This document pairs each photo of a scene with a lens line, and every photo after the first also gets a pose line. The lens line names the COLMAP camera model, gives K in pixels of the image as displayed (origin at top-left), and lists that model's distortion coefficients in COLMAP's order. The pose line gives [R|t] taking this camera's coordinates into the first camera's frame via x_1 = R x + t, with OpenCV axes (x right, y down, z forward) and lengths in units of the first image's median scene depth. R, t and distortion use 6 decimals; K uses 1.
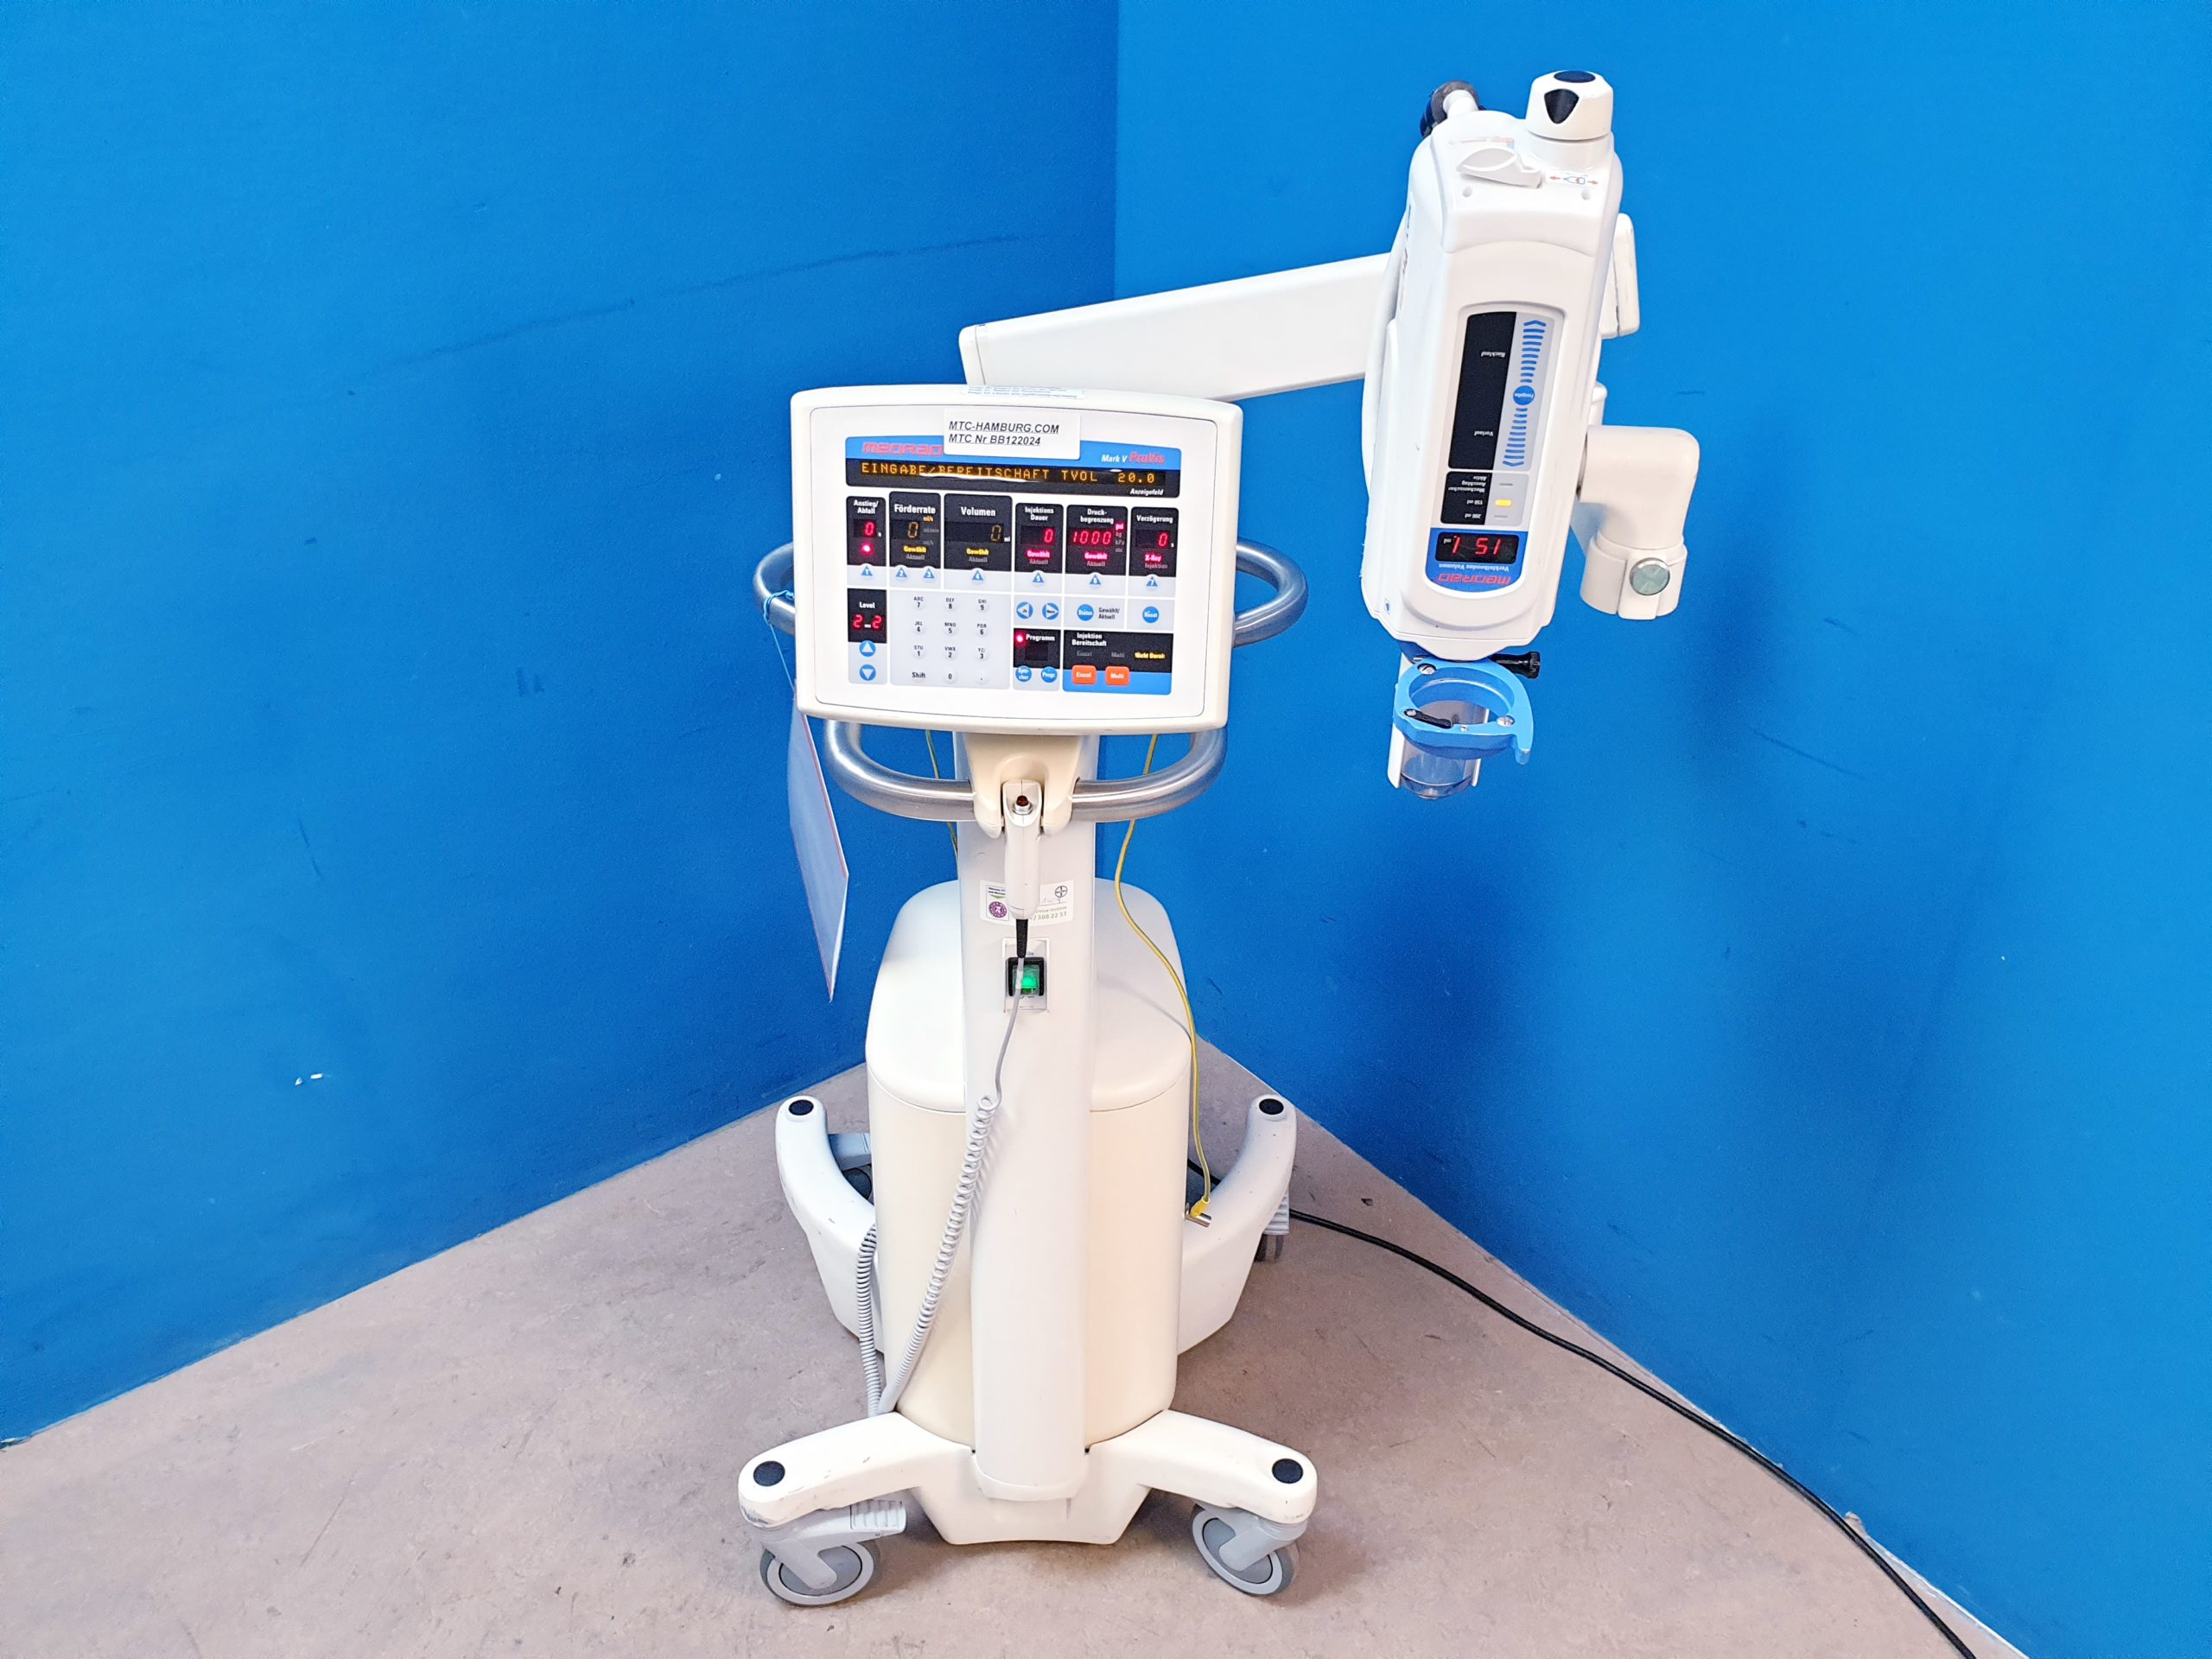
lens RADIAL K [[1675.1, 0, 1110.6], [0, 1675.1, 868.8], [0, 0, 1]] dist [0.027602, 0.005885]
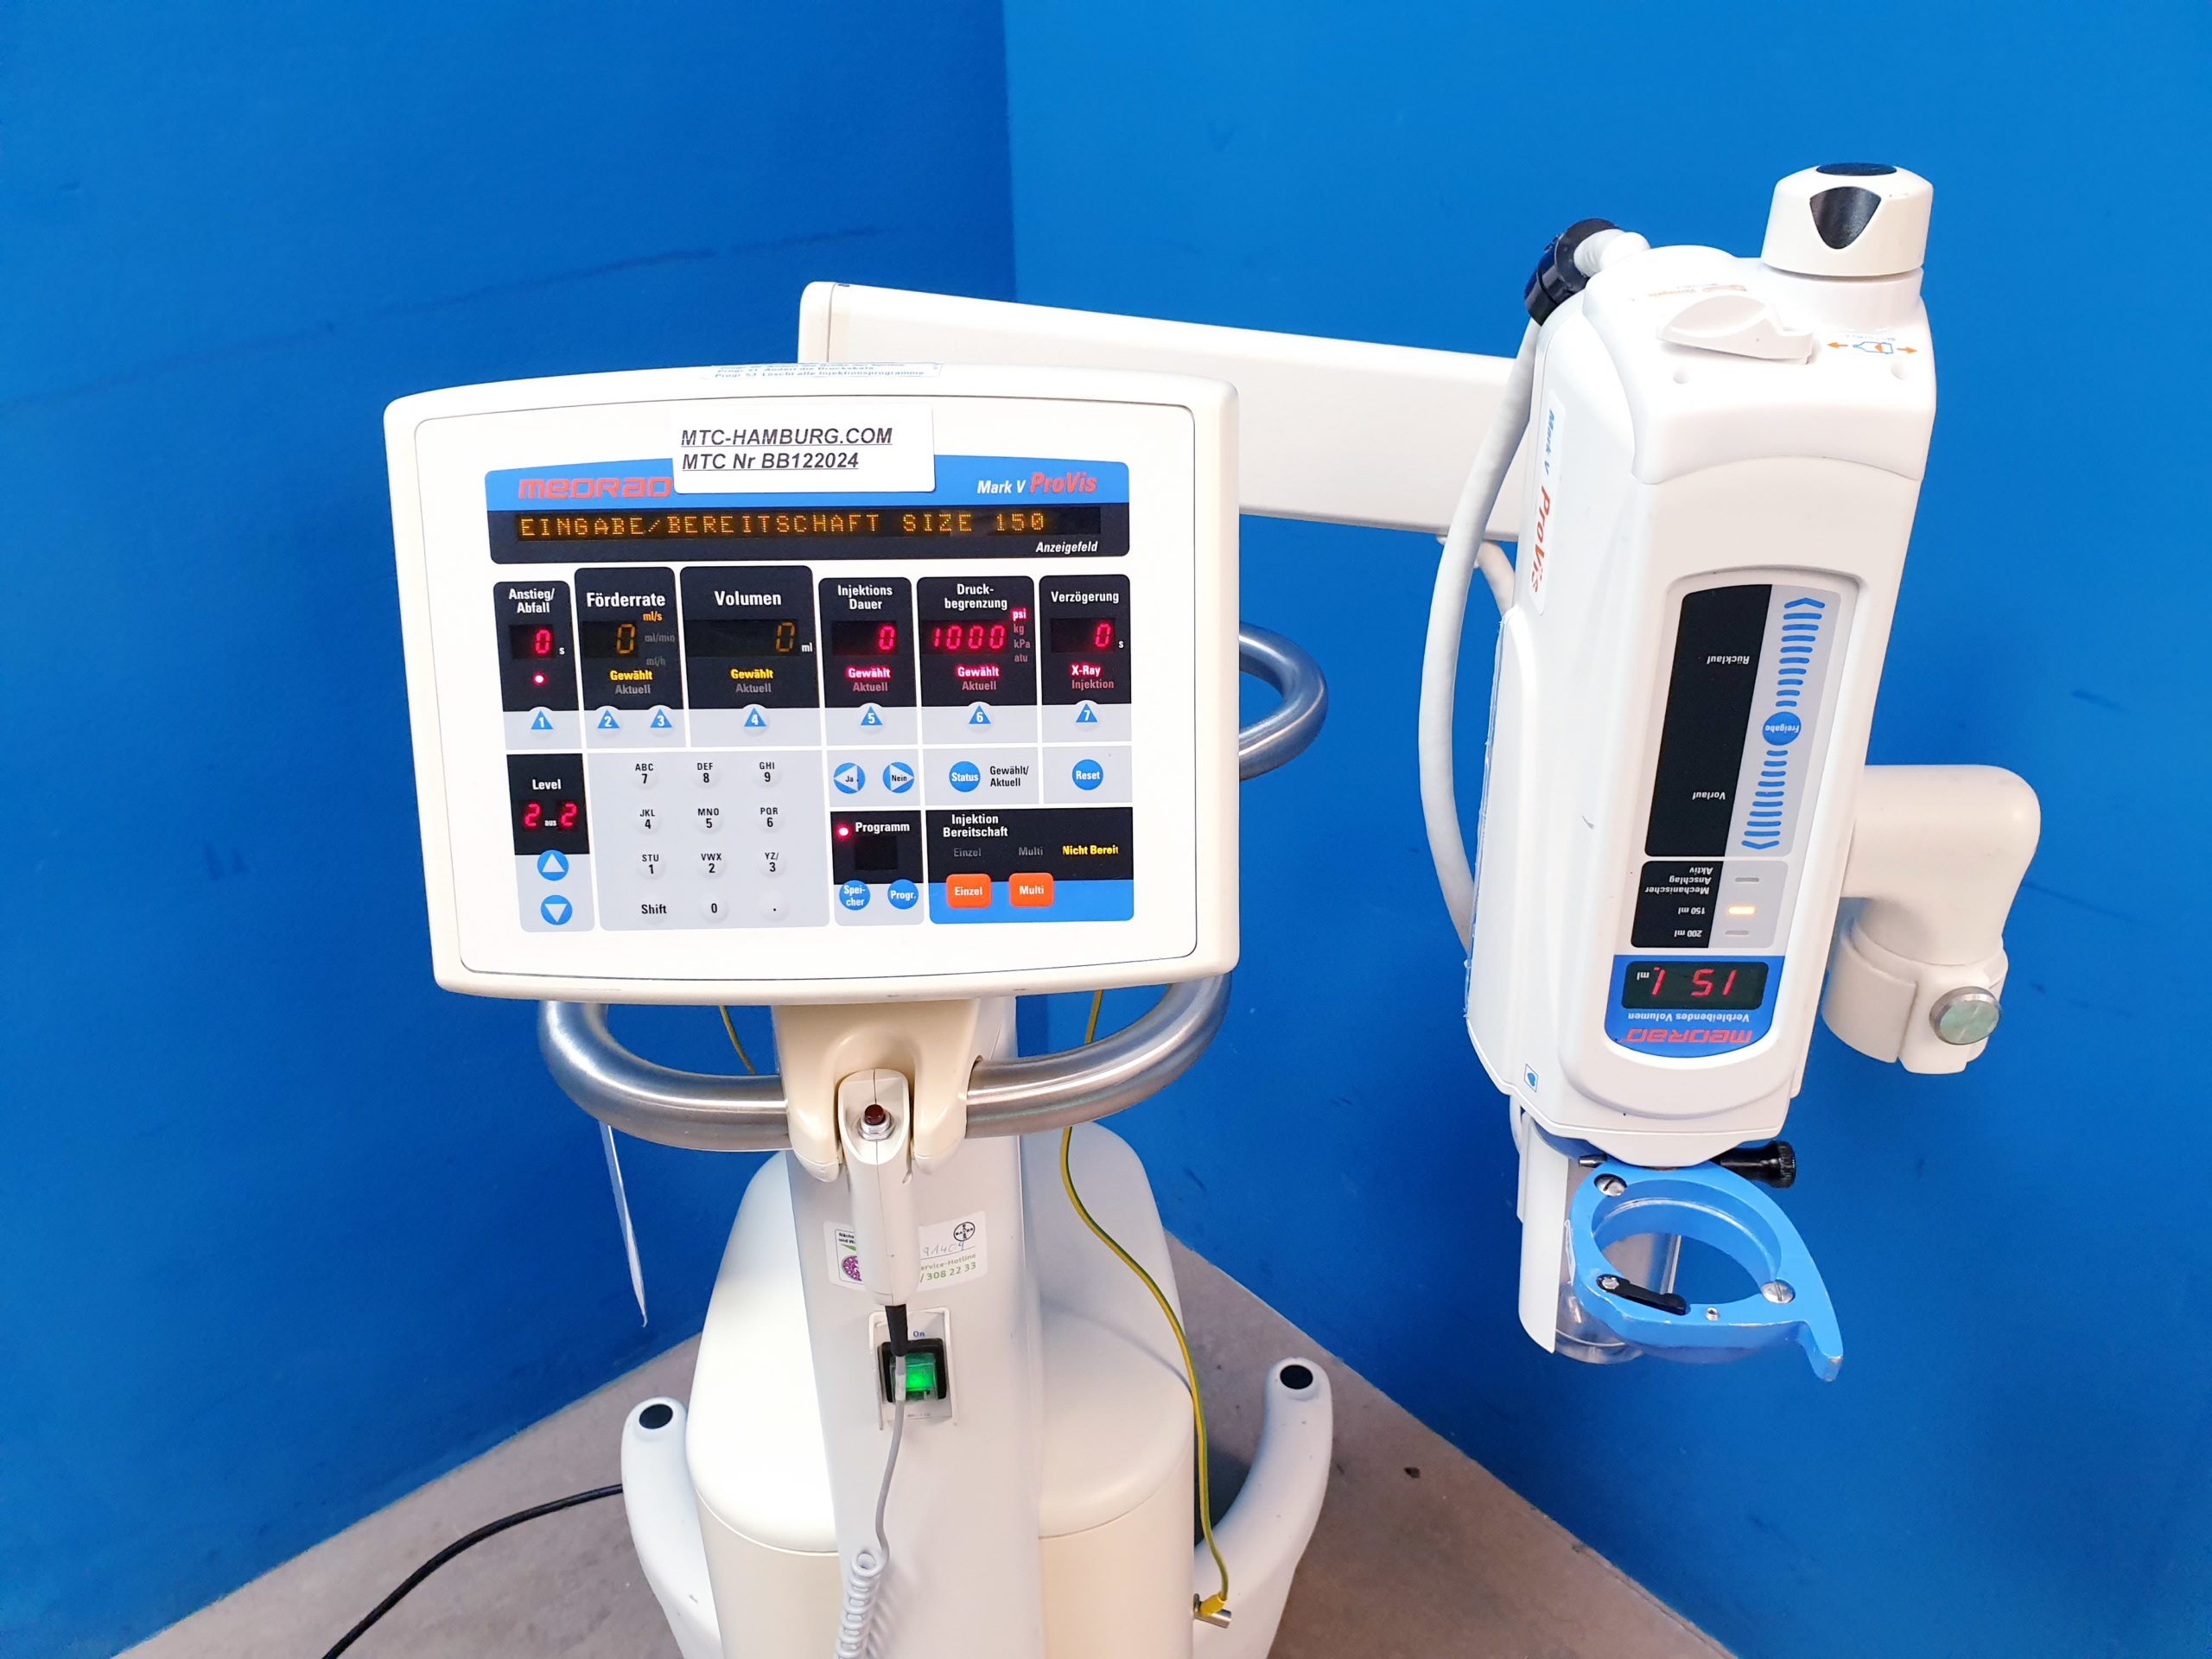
lens RADIAL K [[1726.4, 0, 1132.2], [0, 1726.4, 820.8], [0, 0, 1]] dist [-0.001889, 0.011945]
pose [[0.998154, -0.050877, 0.033171, 0.019277], [0.053045, 0.996264, -0.068151, -0.100211], [-0.029580, 0.069785, 0.997123, 0.460882]]
